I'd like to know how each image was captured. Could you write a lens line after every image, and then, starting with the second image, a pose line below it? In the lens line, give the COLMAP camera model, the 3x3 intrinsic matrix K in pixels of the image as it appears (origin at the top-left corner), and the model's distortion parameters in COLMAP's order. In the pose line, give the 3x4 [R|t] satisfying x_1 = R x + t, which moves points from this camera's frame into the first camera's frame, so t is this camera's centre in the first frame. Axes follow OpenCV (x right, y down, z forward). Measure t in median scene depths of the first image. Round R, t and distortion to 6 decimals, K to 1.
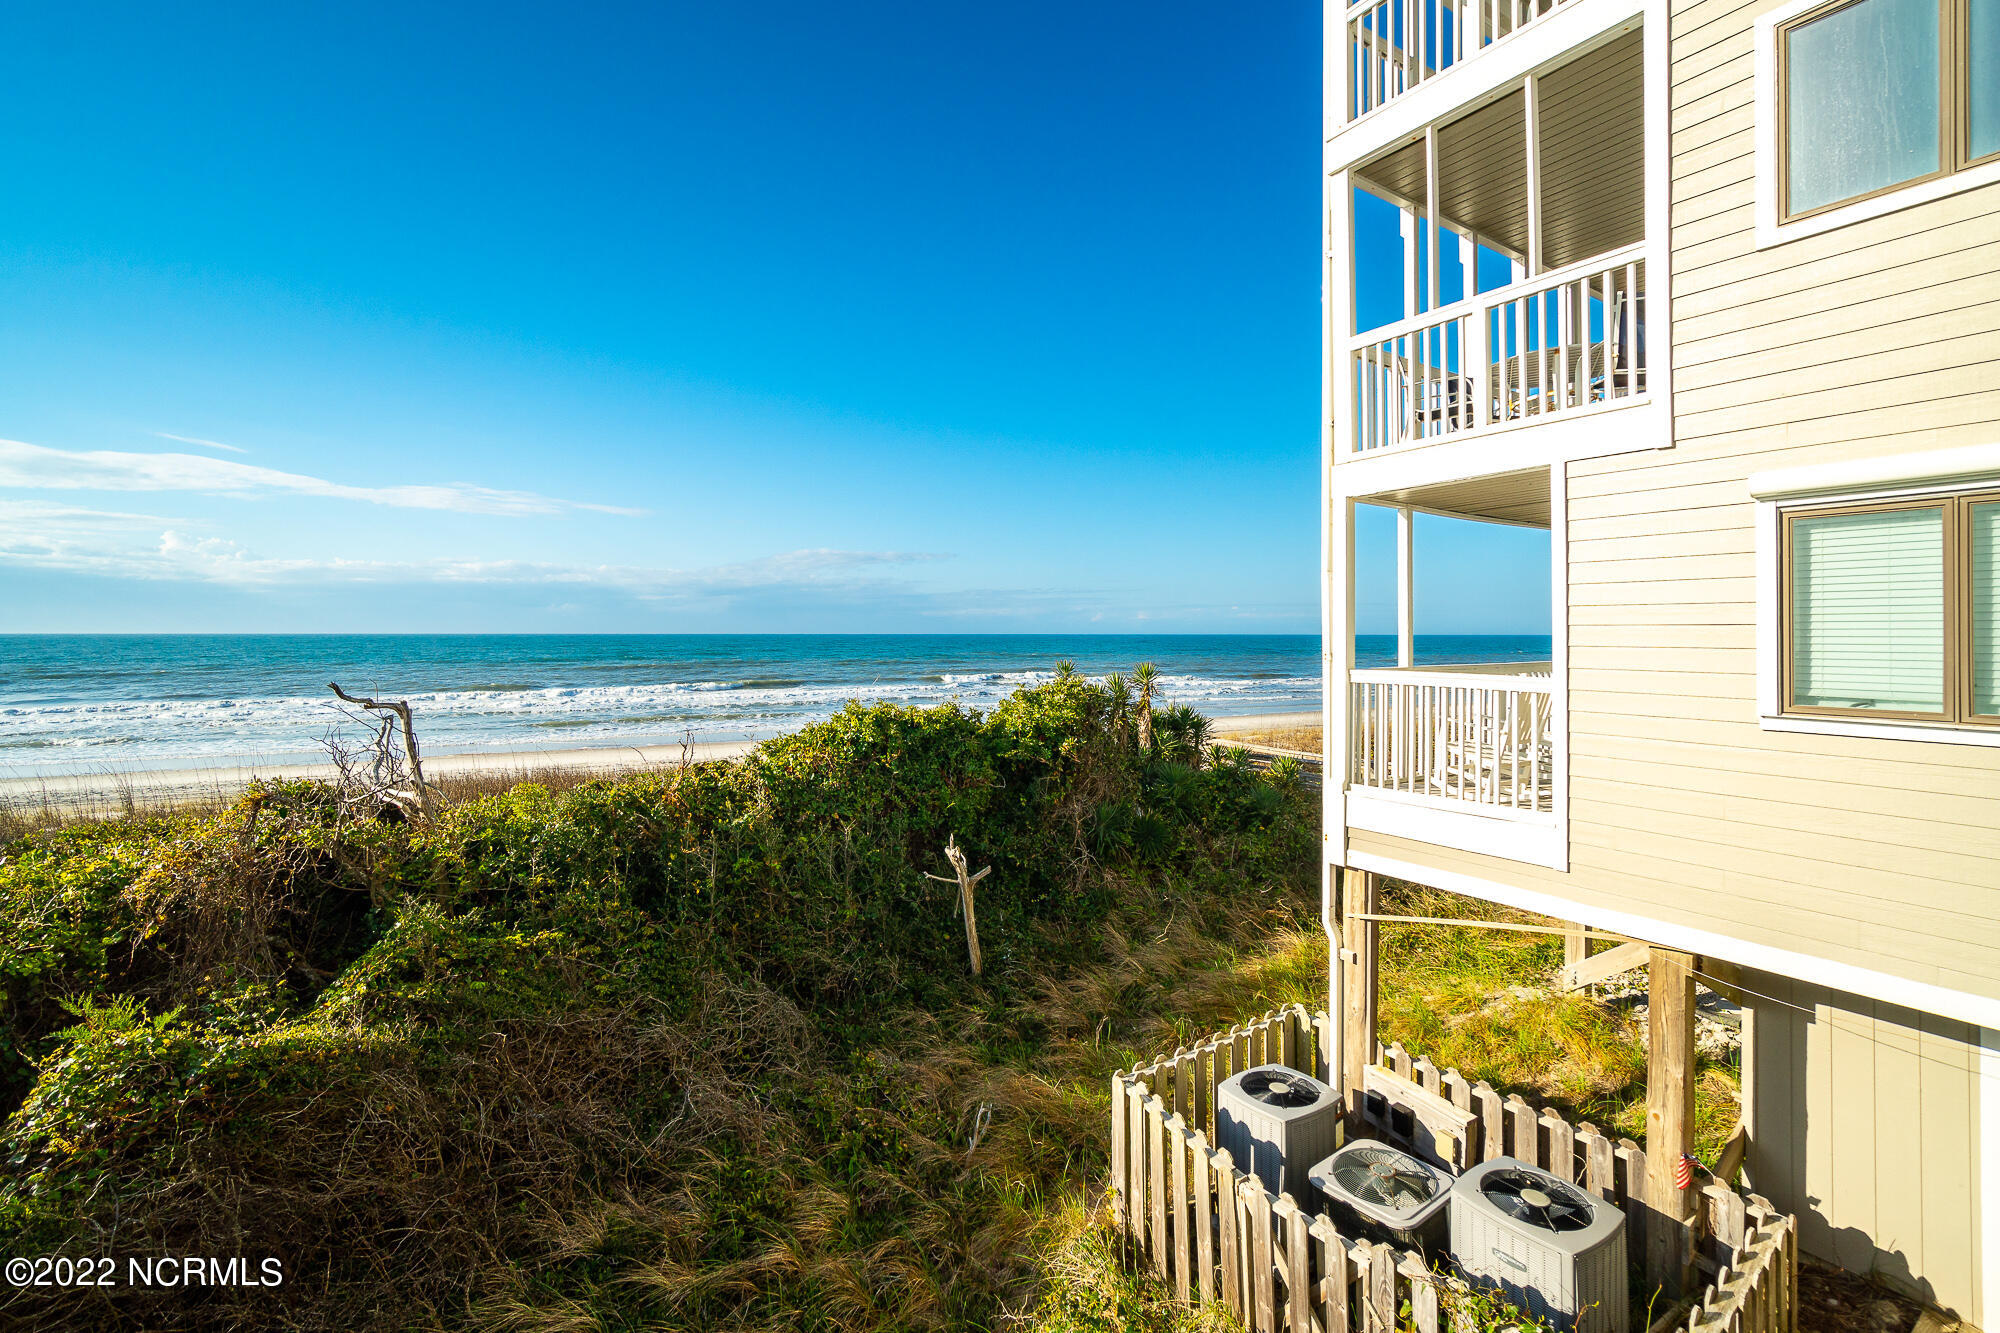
lens RADIAL K [[872.5, 0, 989.8], [0, 872.5, 635.5], [0, 0, 1]] dist [-0.001980, 0.001264]
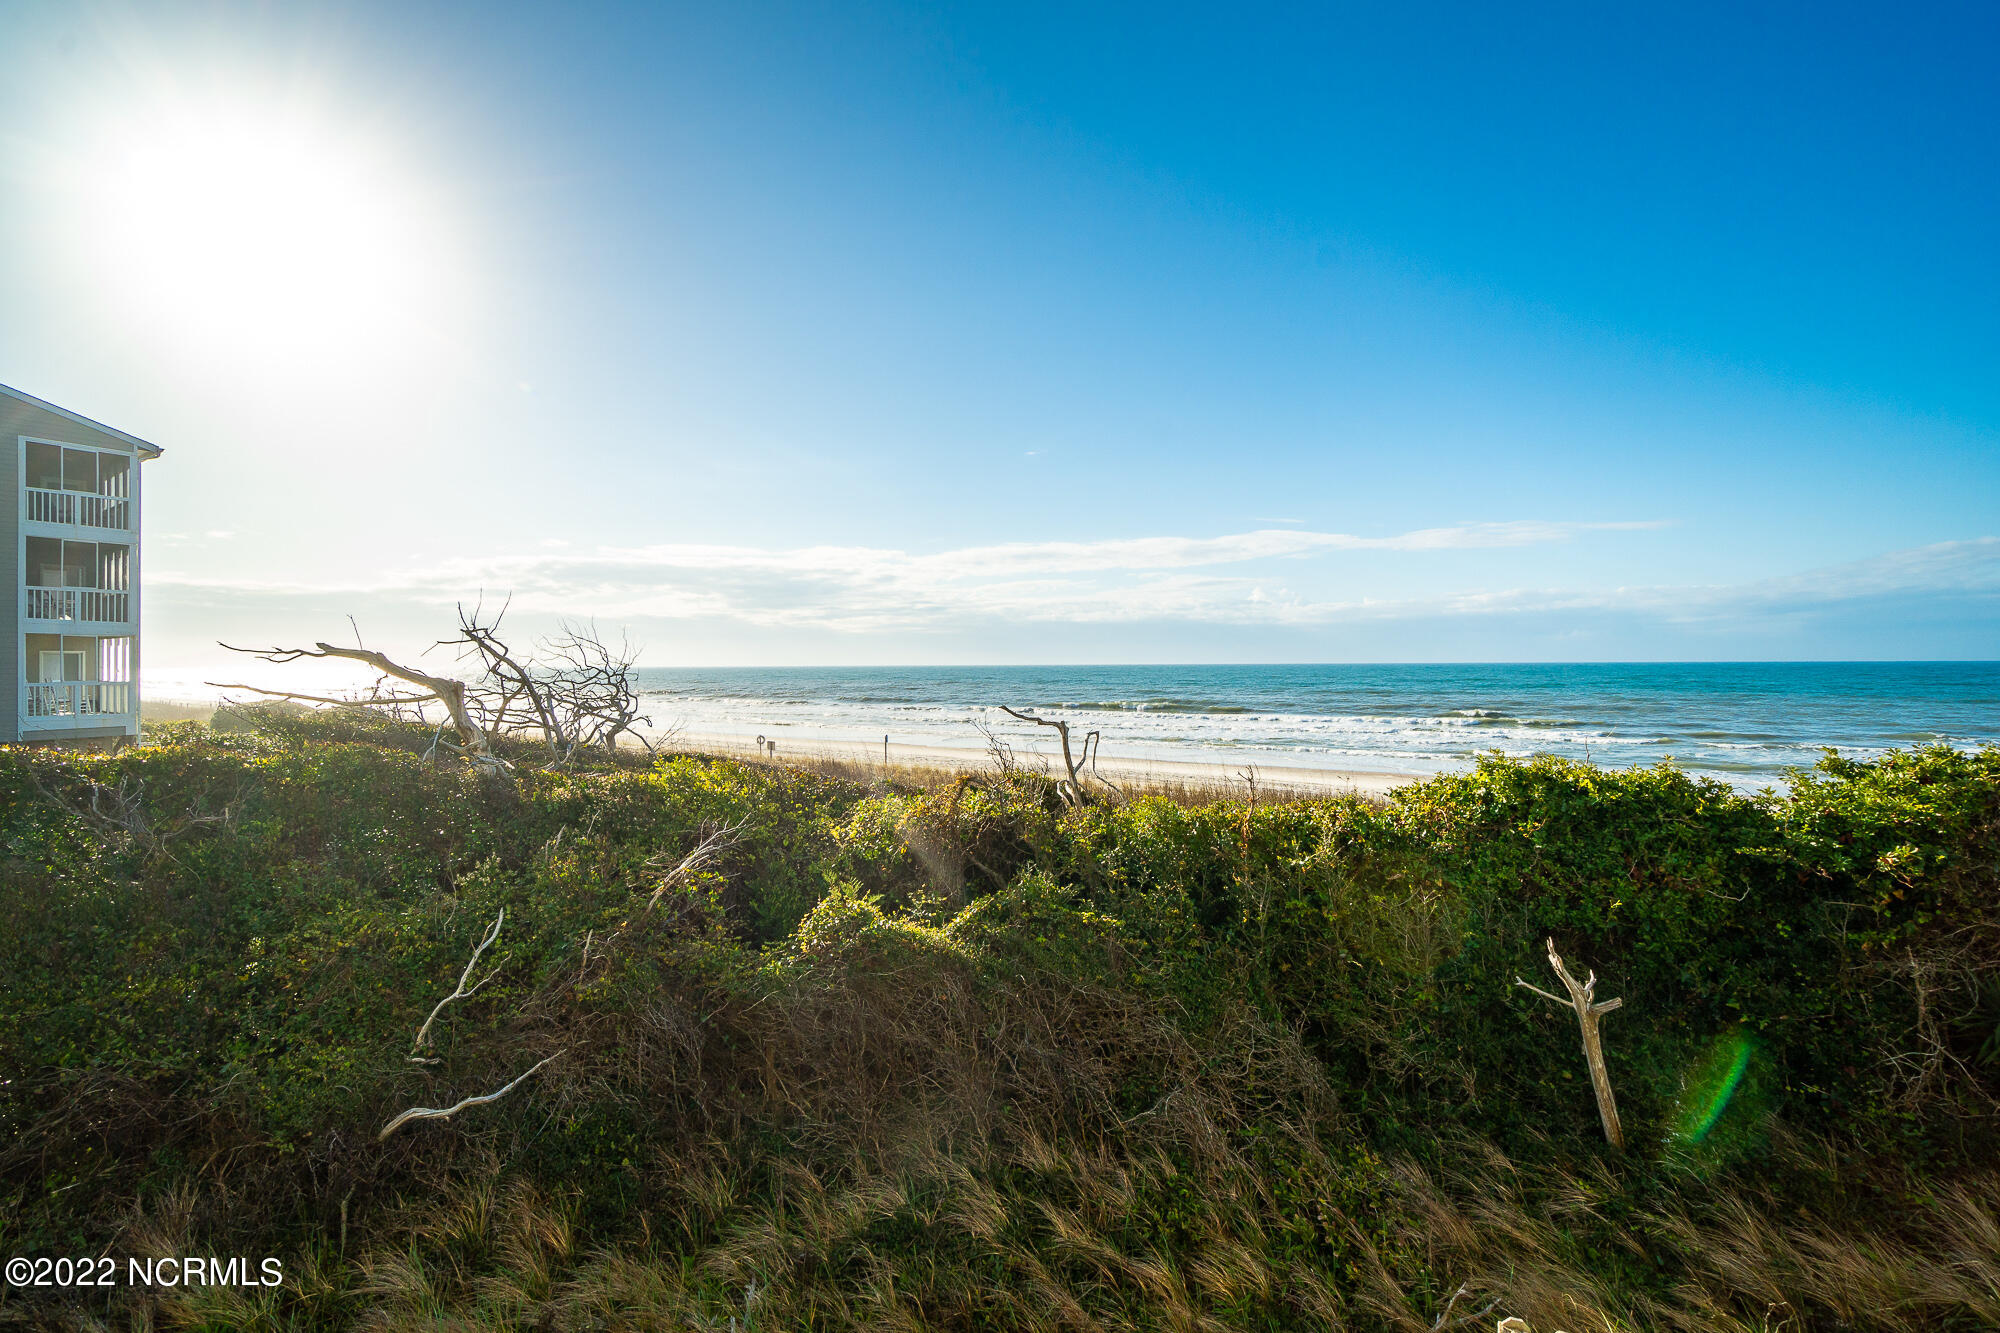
lens RADIAL K [[872.5, 0, 977.1], [0, 872.5, 661.2], [0, 0, 1]] dist [-0.001980, 0.001264]
pose [[0.493201, -0.006993, -0.869887, 0.411853], [0.002030, 0.999974, -0.006887, -0.005925], [0.869913, 0.001631, 0.493202, 0.224644]]
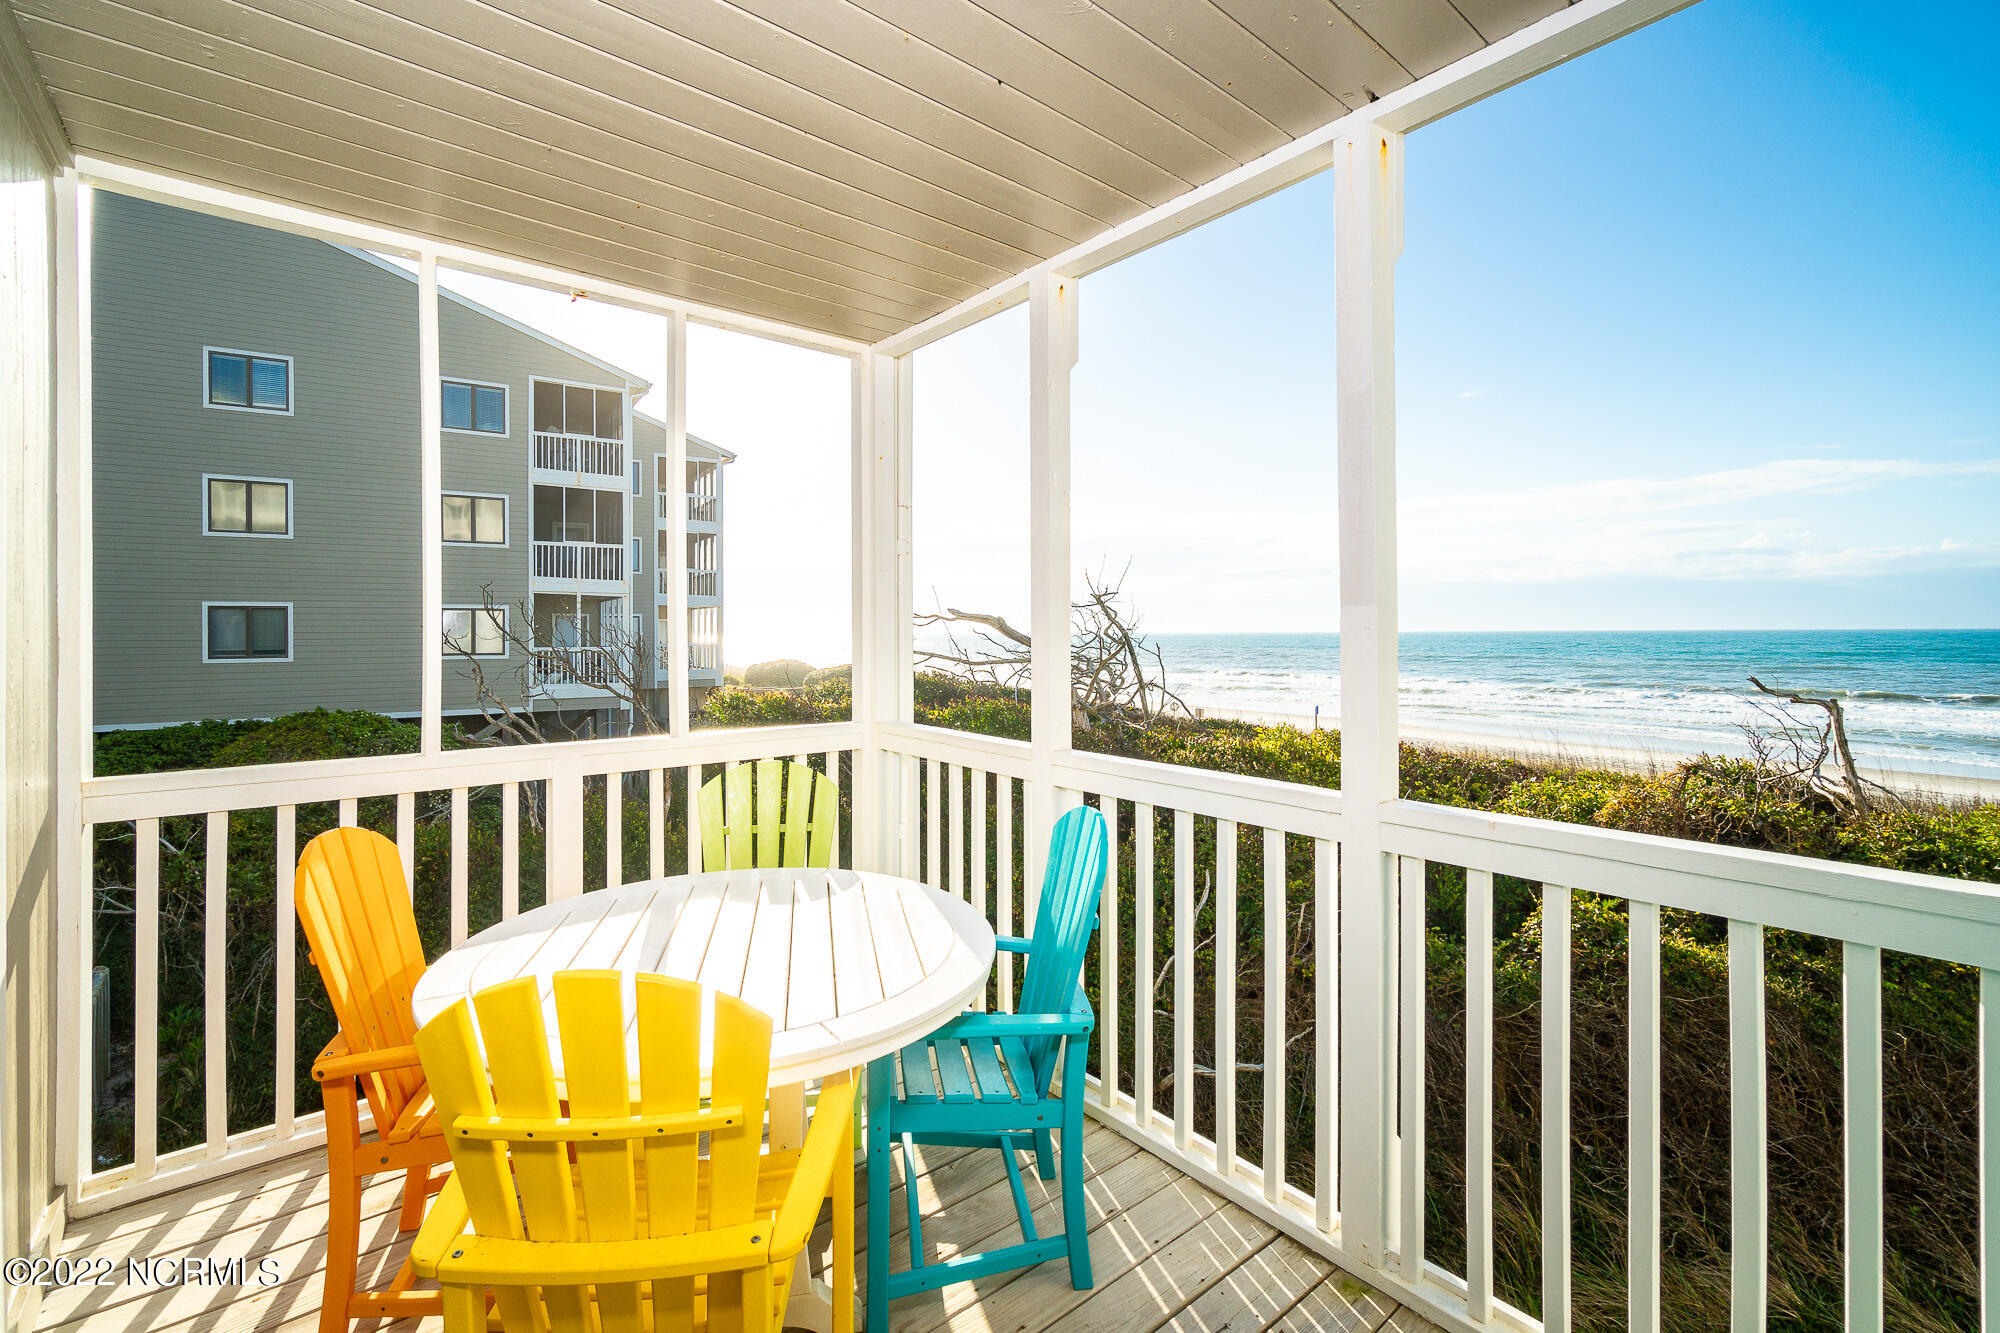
lens RADIAL K [[872.5, 0, 1002.8], [0, 872.5, 634.3], [0, 0, 1]] dist [-0.001980, 0.001264]
pose [[0.123307, 0.001158, -0.992368, 0.232900], [-0.000037, 0.999999, 0.001162, -0.002936], [0.992369, -0.000106, 0.123307, -0.110244]]
